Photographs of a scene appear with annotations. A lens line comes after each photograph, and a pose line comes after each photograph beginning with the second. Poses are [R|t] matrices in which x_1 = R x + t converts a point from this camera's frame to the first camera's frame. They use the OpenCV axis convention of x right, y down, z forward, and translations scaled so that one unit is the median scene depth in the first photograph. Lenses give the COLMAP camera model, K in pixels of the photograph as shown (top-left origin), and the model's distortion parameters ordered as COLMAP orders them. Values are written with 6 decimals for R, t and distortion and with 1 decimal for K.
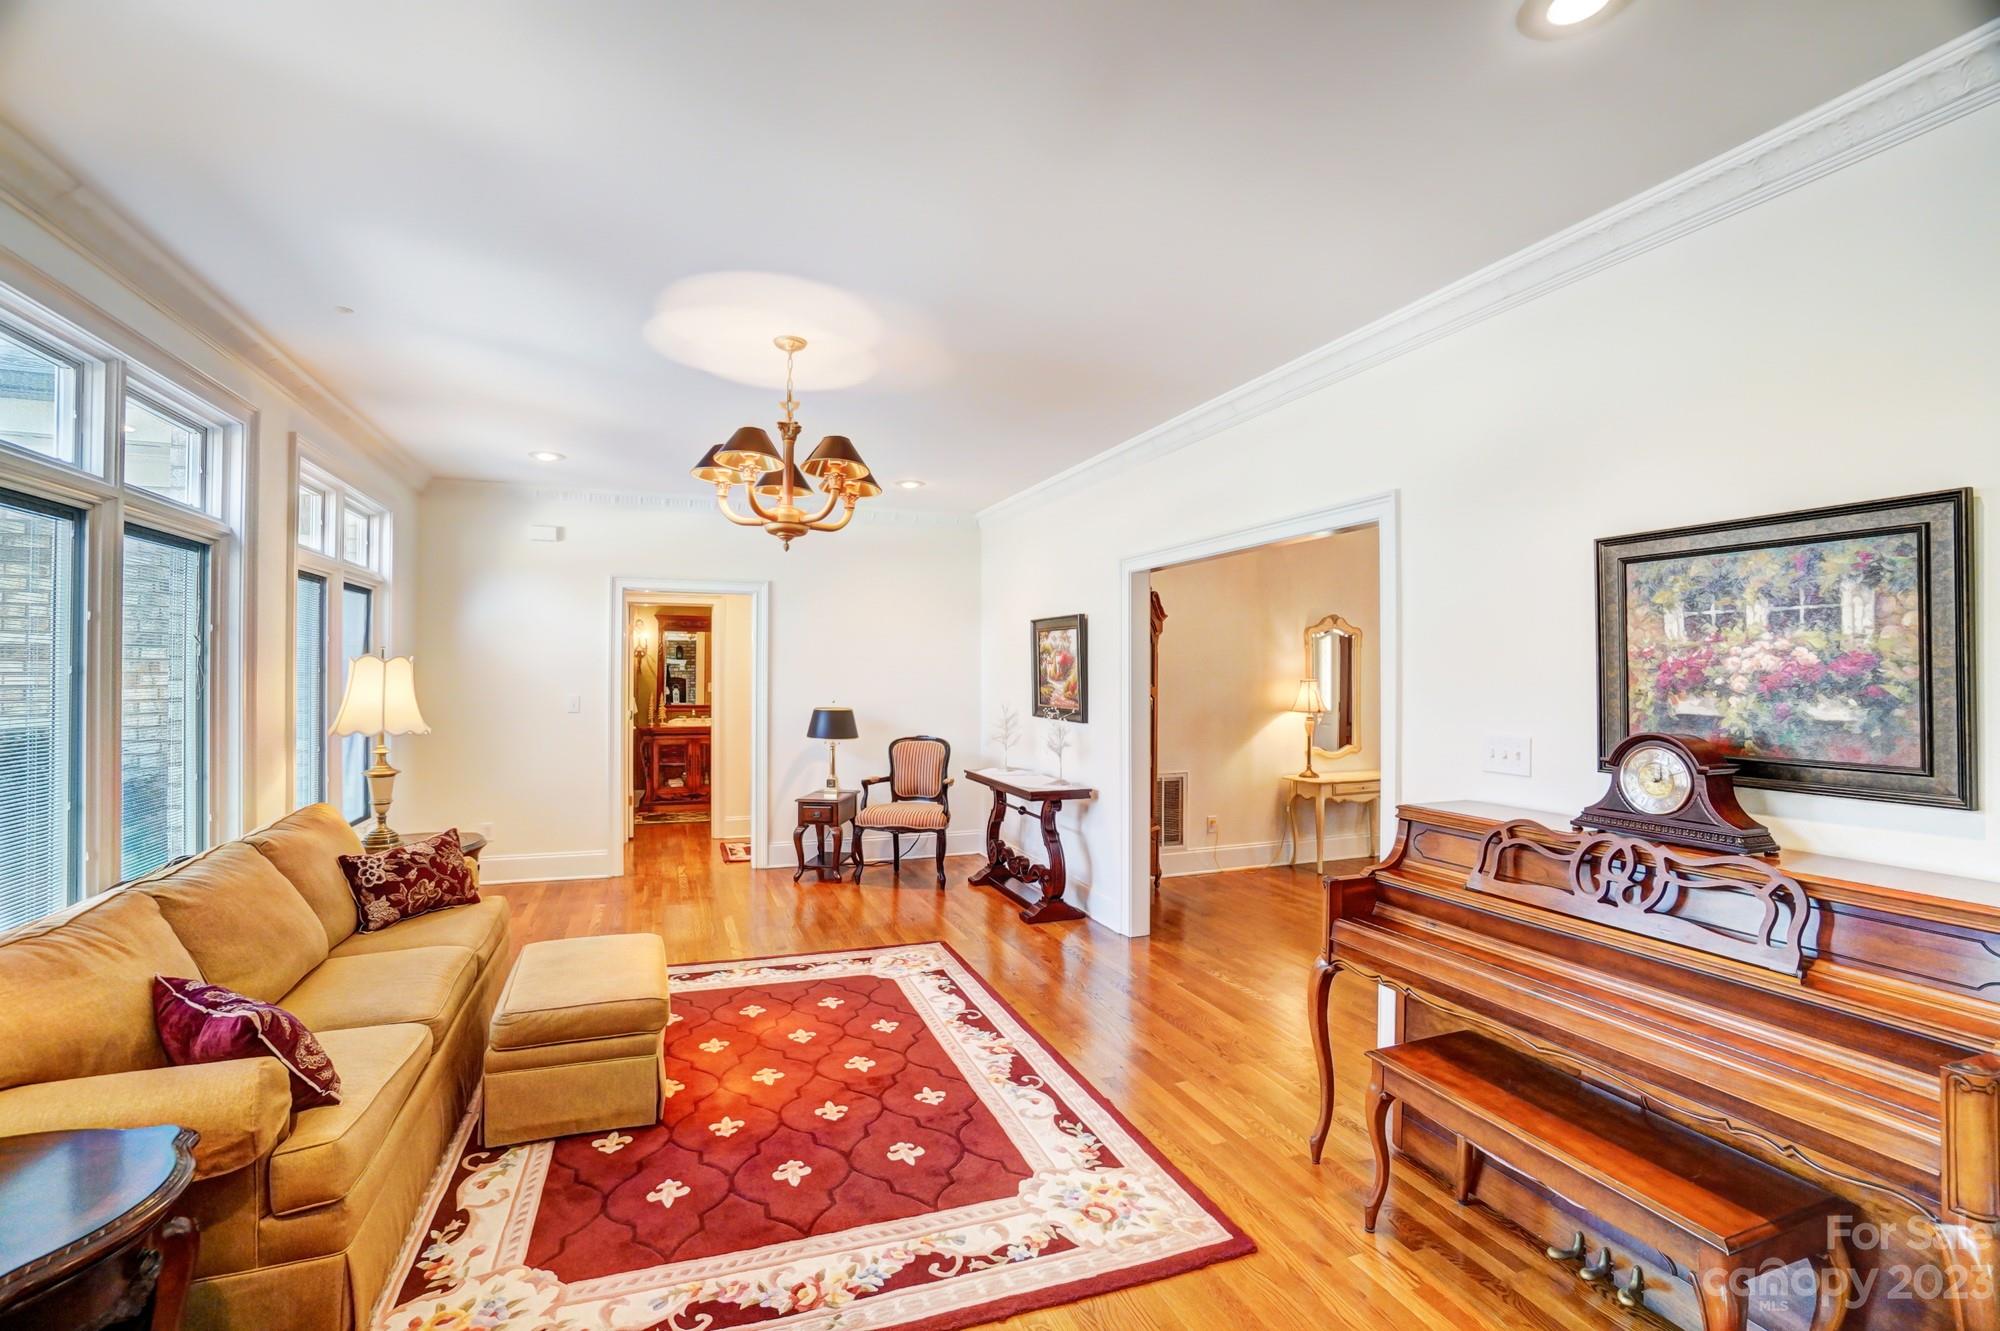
lens RADIAL K [[894.7, 0, 998.6], [0, 894.7, 665.8], [0, 0, 1]] dist [-0.049963, -0.000264]
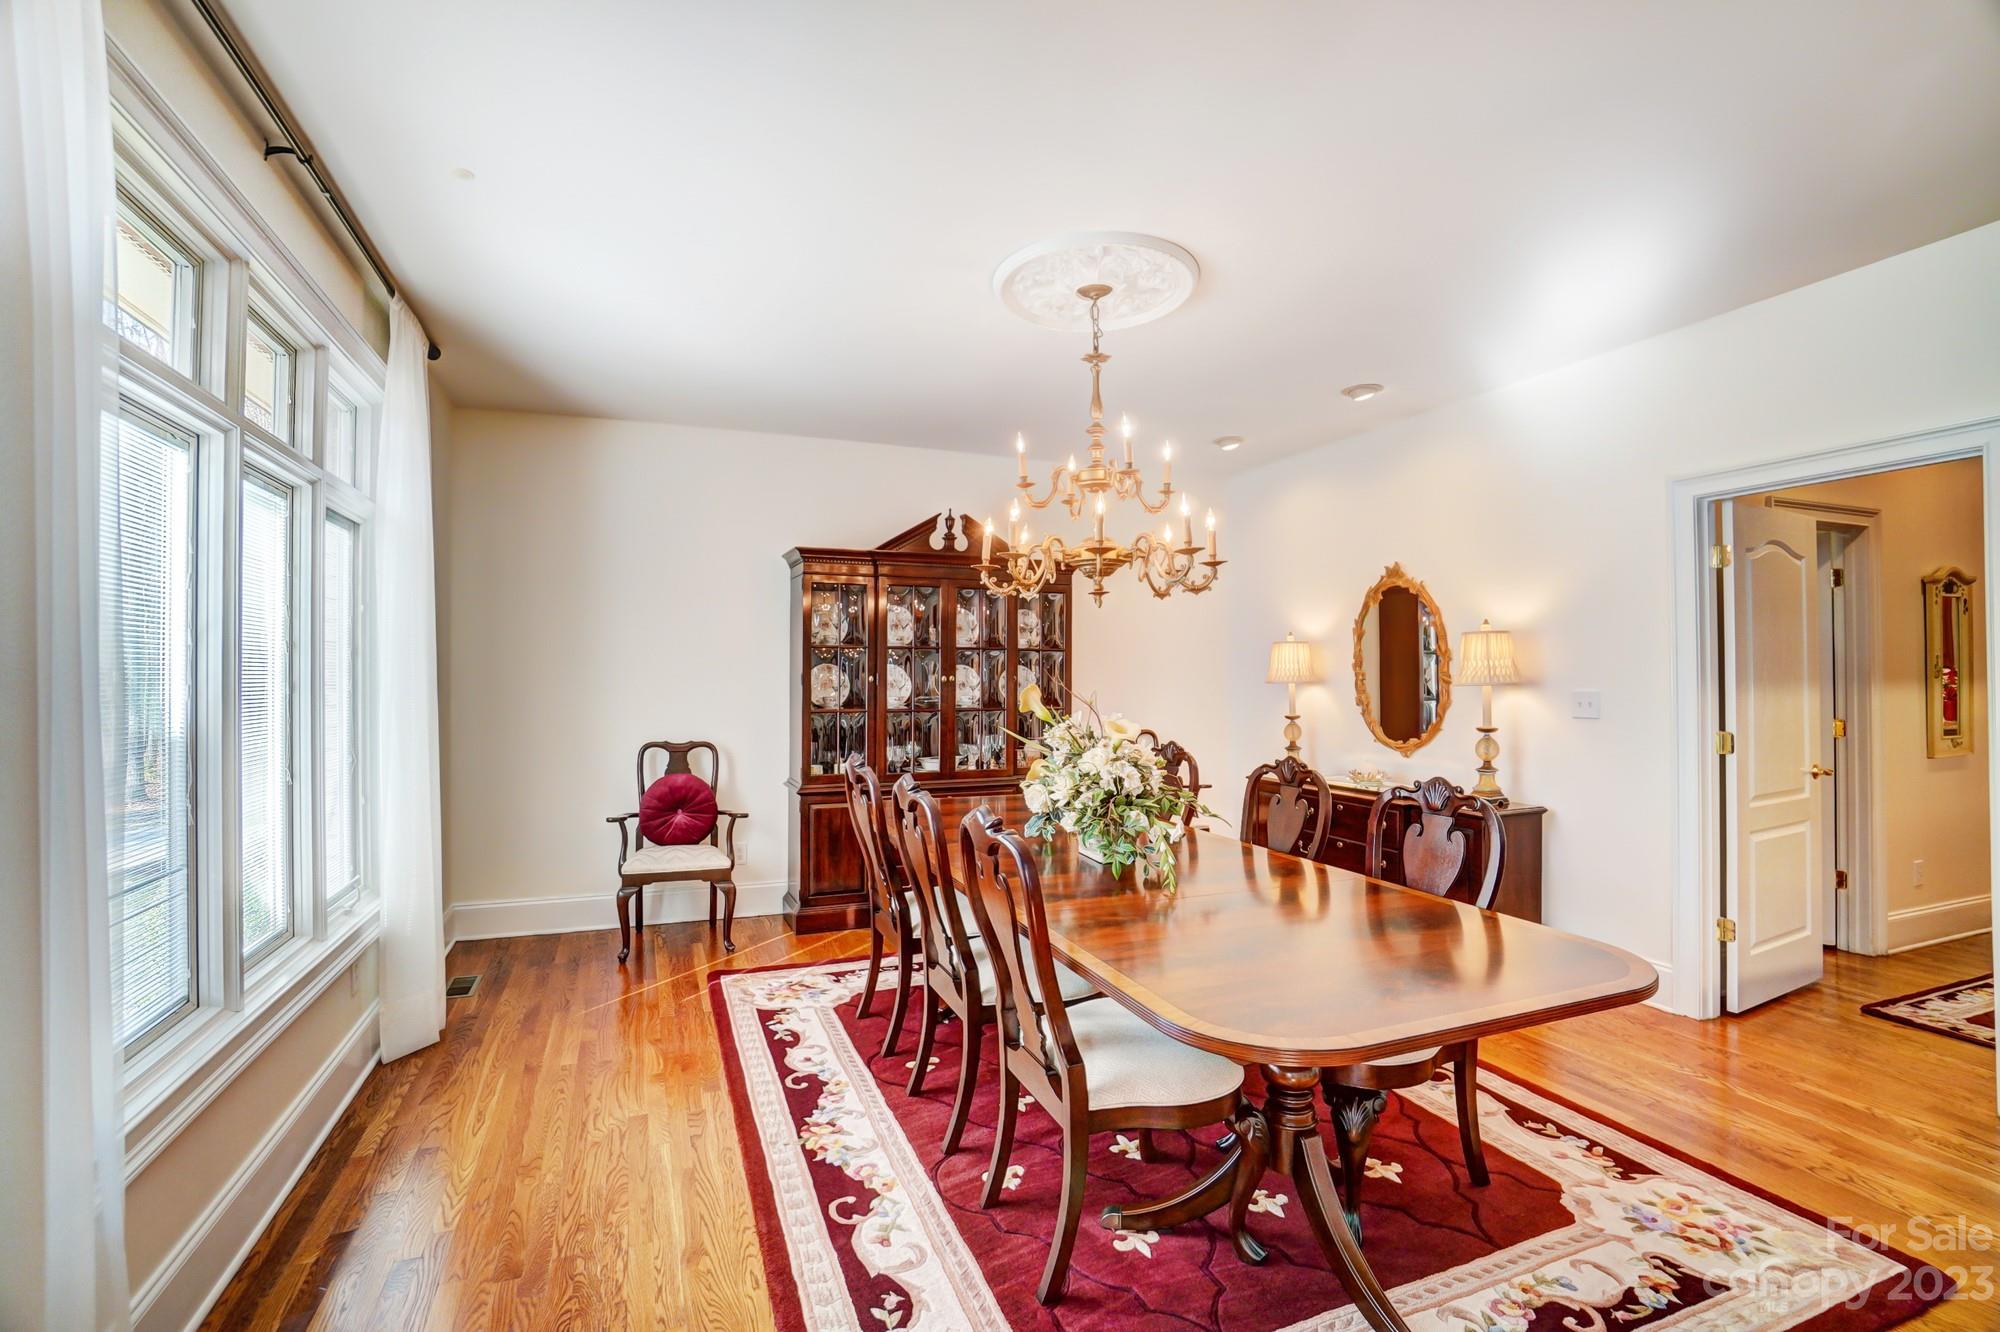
lens RADIAL K [[894.7, 0, 997.1], [0, 894.7, 665.7], [0, 0, 1]] dist [-0.049963, -0.000264]
pose [[-0.999951, 0.000926, -0.009882, -0.139661], [0.001115, 0.999817, -0.019104, 0.122041], [0.009863, -0.019114, -0.999769, 1.887242]]
